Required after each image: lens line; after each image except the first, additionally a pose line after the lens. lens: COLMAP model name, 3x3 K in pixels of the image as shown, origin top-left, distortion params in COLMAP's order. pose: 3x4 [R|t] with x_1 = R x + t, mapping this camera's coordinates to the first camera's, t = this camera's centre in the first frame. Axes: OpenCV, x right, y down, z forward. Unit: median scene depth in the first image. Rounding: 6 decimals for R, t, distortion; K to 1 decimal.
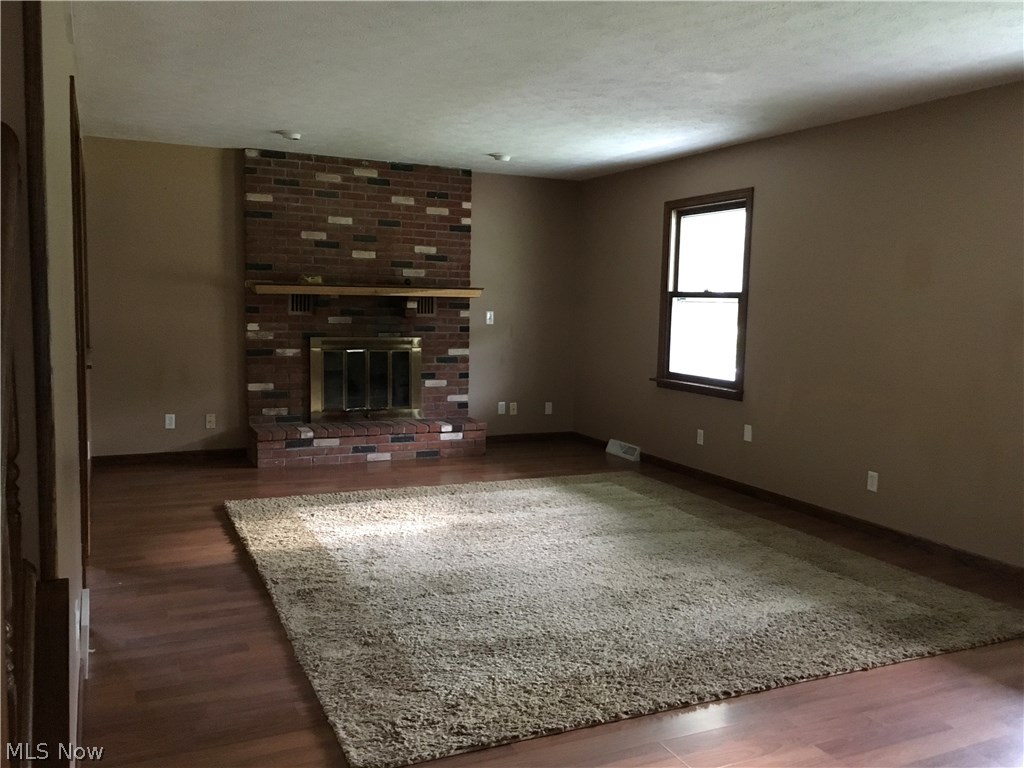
lens RADIAL K [[871.5, 0, 508.1], [0, 871.5, 383.0], [0, 0, 1]] dist [0.054253, -0.041633]
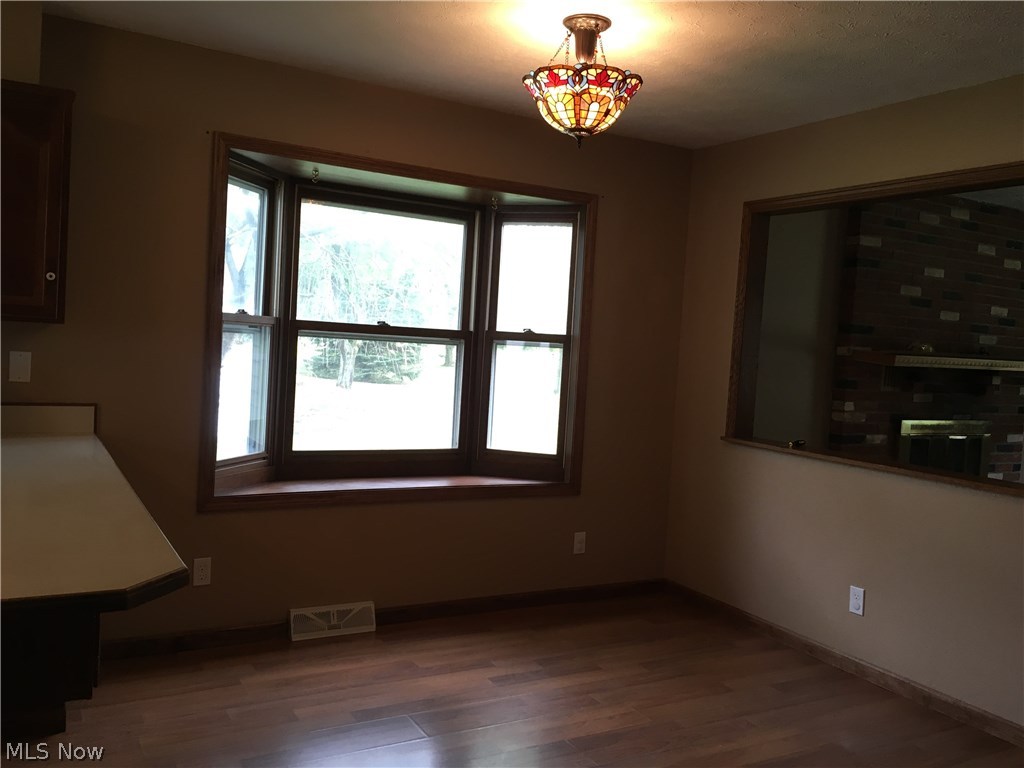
lens RADIAL K [[871.5, 0, 516.5], [0, 871.5, 377.8], [0, 0, 1]] dist [0.054253, -0.041633]
pose [[0.996903, 0.033854, 0.070977, -0.612757], [-0.030698, 0.998511, -0.045093, -0.043273], [-0.072398, 0.042774, 0.996458, 0.236510]]
